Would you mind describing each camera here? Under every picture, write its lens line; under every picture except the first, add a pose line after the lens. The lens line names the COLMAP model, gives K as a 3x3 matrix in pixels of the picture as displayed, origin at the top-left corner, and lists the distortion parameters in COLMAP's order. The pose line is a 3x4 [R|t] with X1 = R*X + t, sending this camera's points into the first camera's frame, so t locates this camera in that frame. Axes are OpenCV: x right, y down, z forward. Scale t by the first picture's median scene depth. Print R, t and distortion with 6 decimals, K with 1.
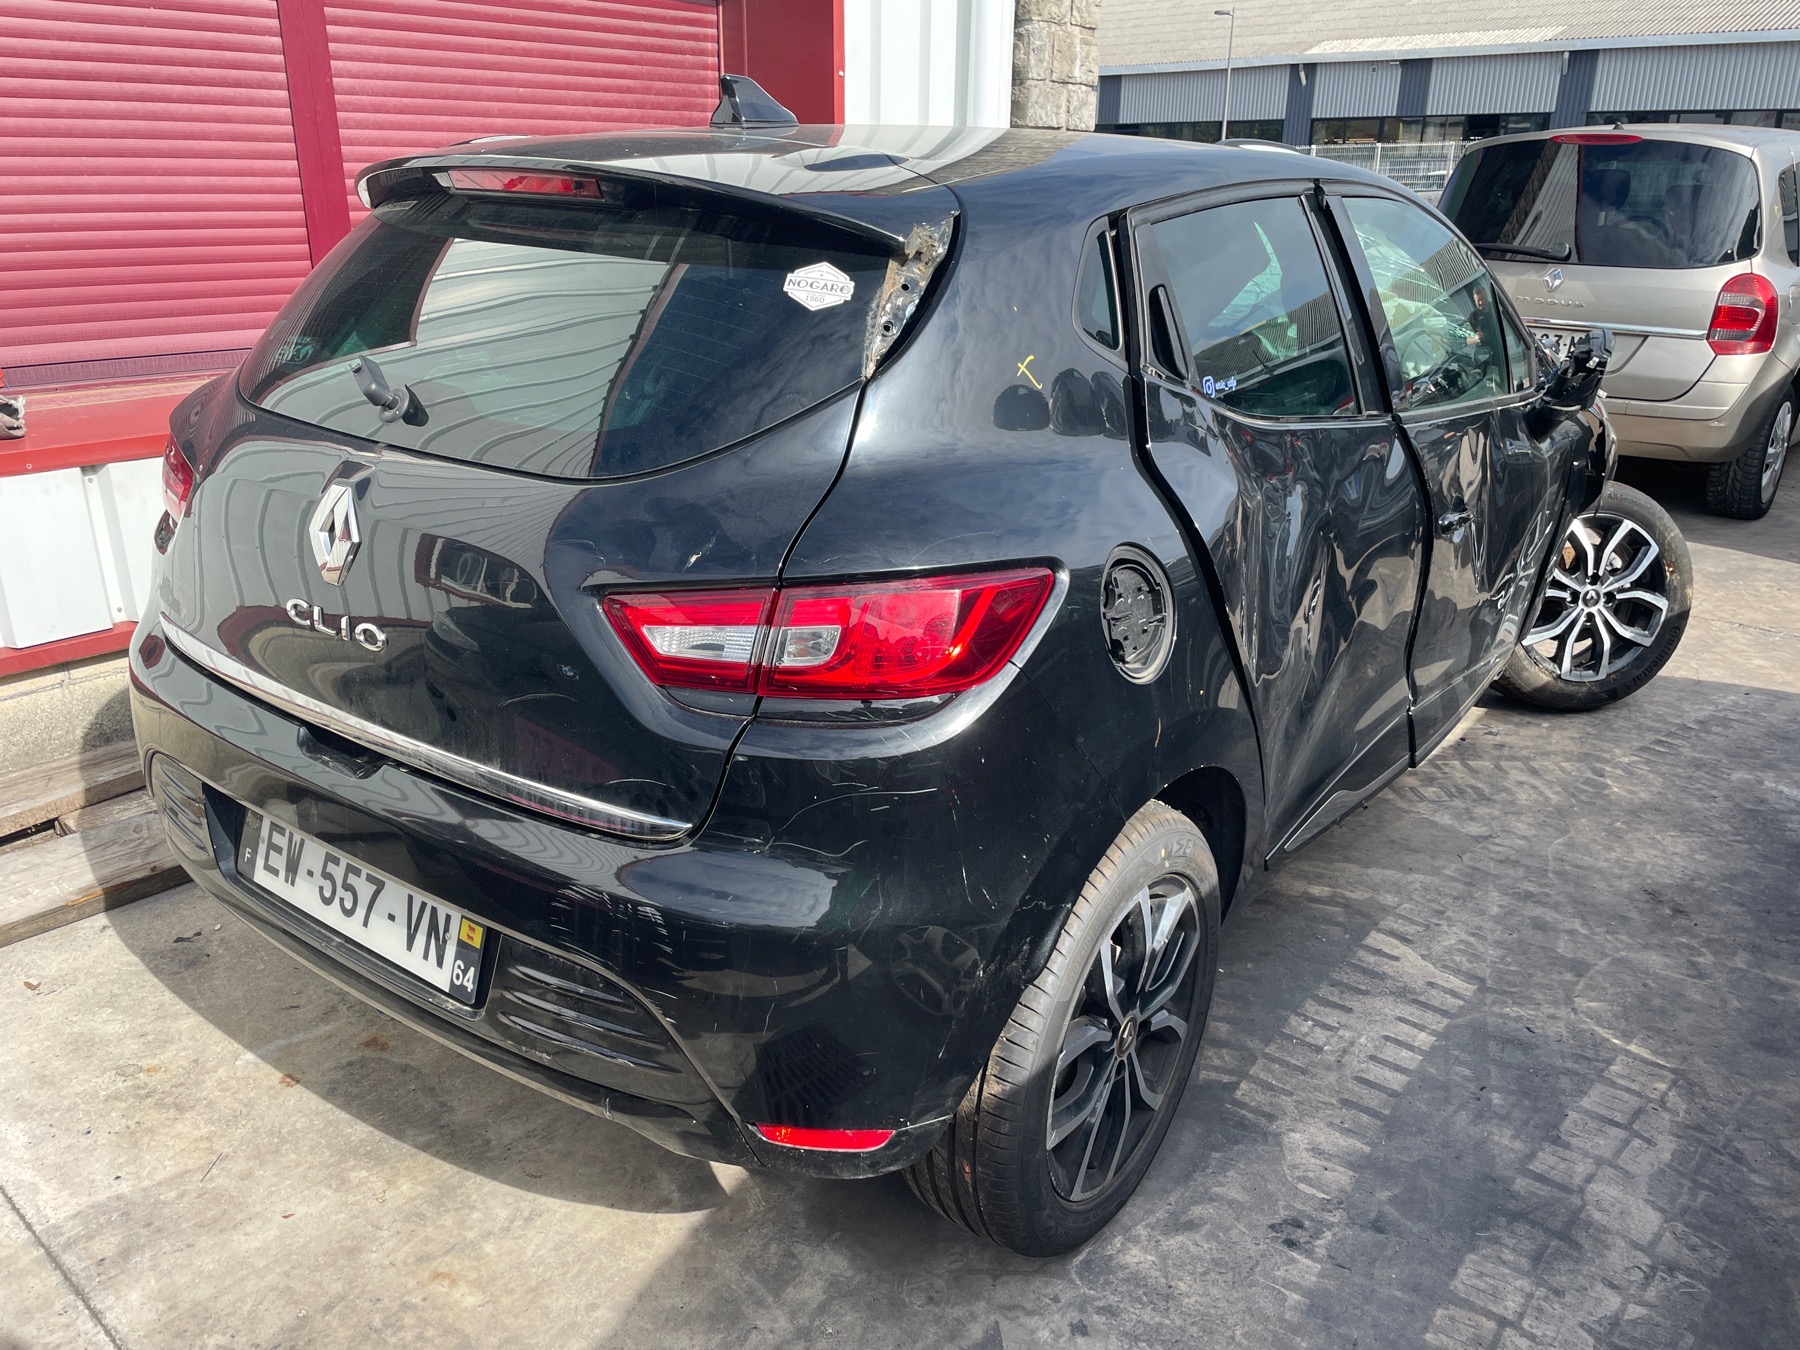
lens RADIAL K [[1353.9, 0, 895.2], [0, 1353.9, 672.0], [0, 0, 1]] dist [0.012655, -0.003384]
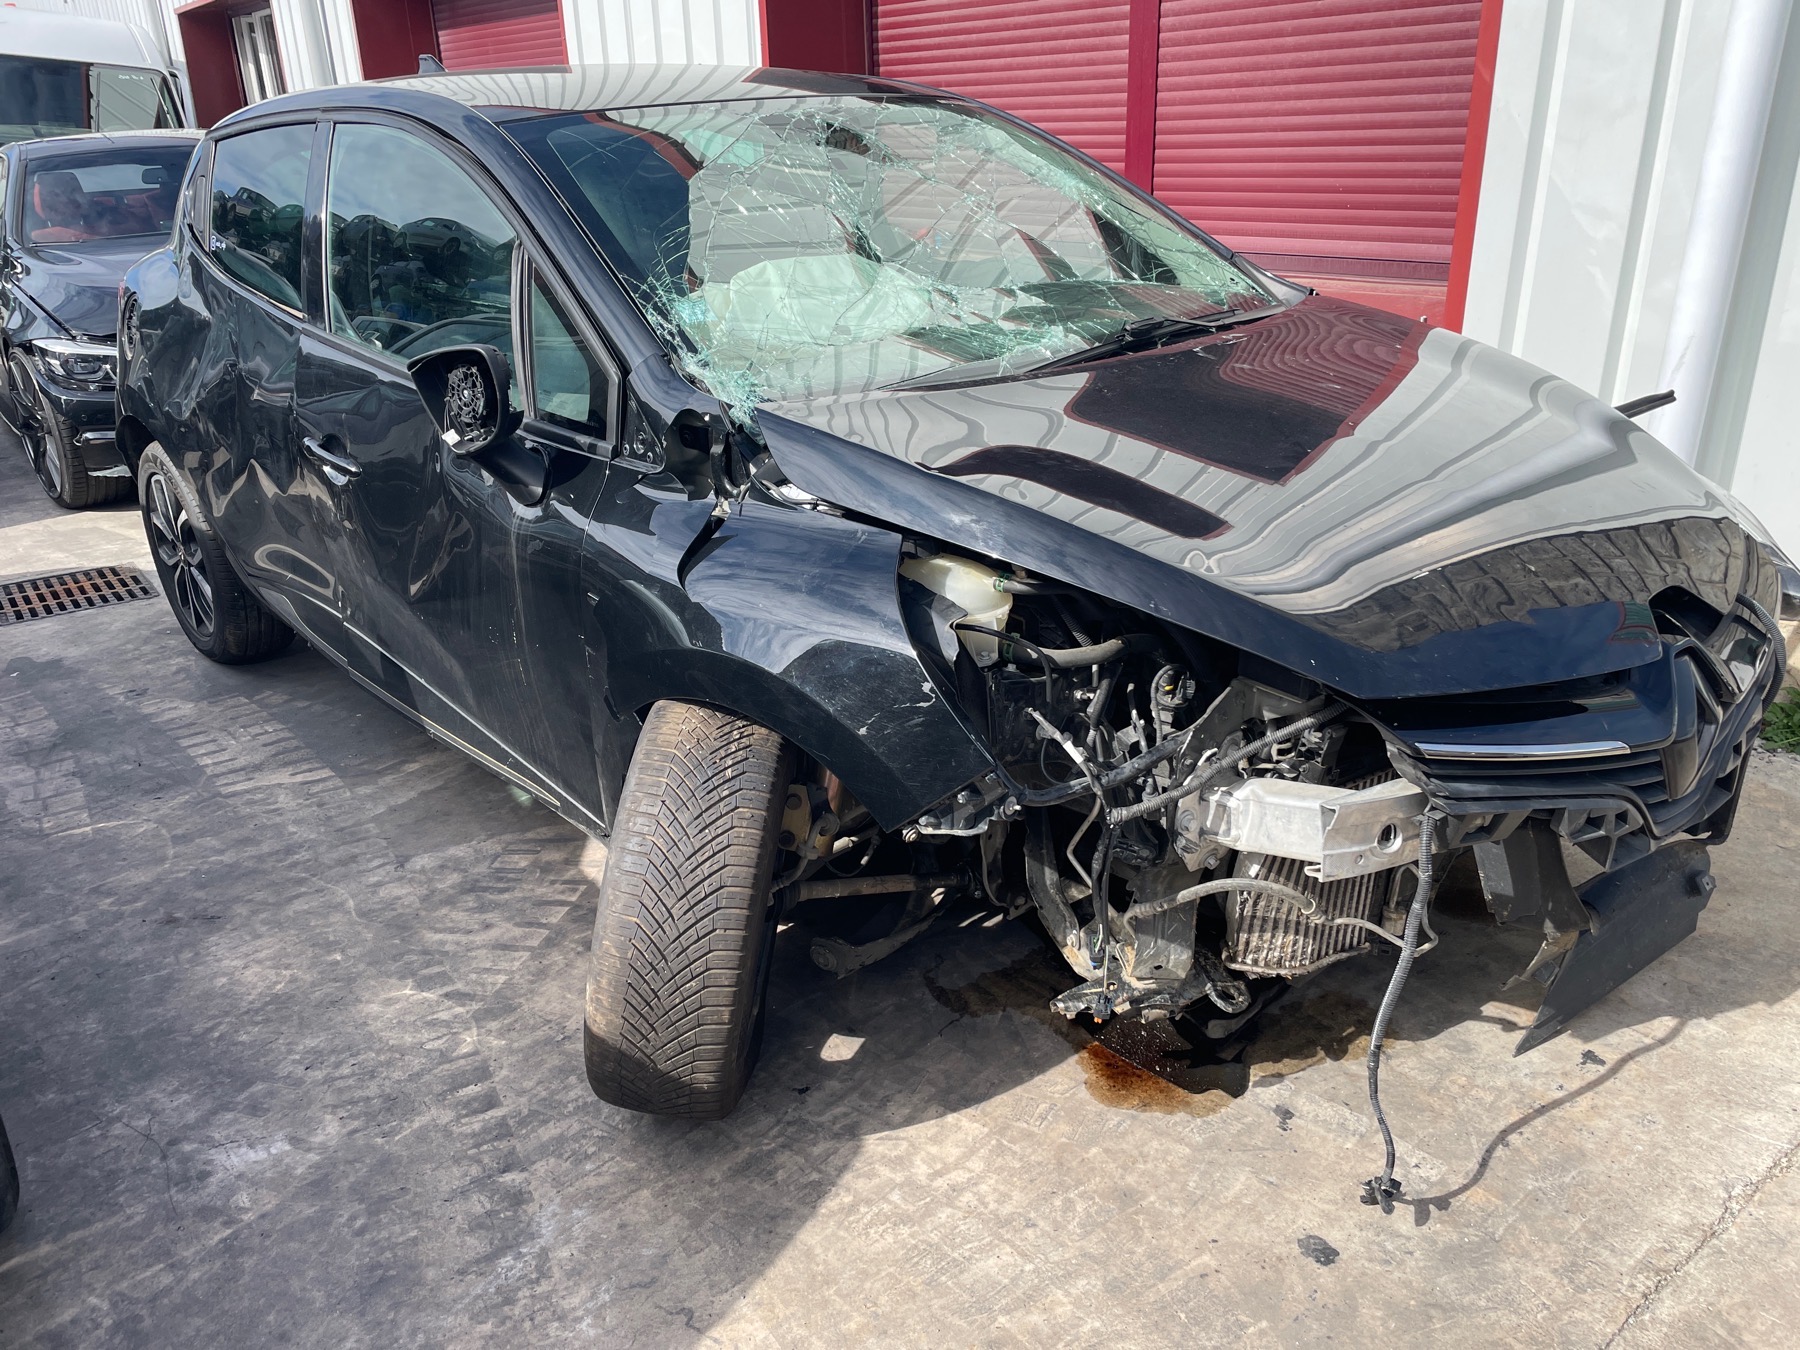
lens RADIAL K [[1353.9, 0, 895.3], [0, 1353.9, 680.9], [0, 0, 1]] dist [0.012655, -0.003384]
pose [[-0.189444, 0.368513, -0.910115, 1.282501], [-0.311224, 0.856571, 0.411615, -0.500736], [0.931263, 0.361227, -0.047582, 1.468748]]
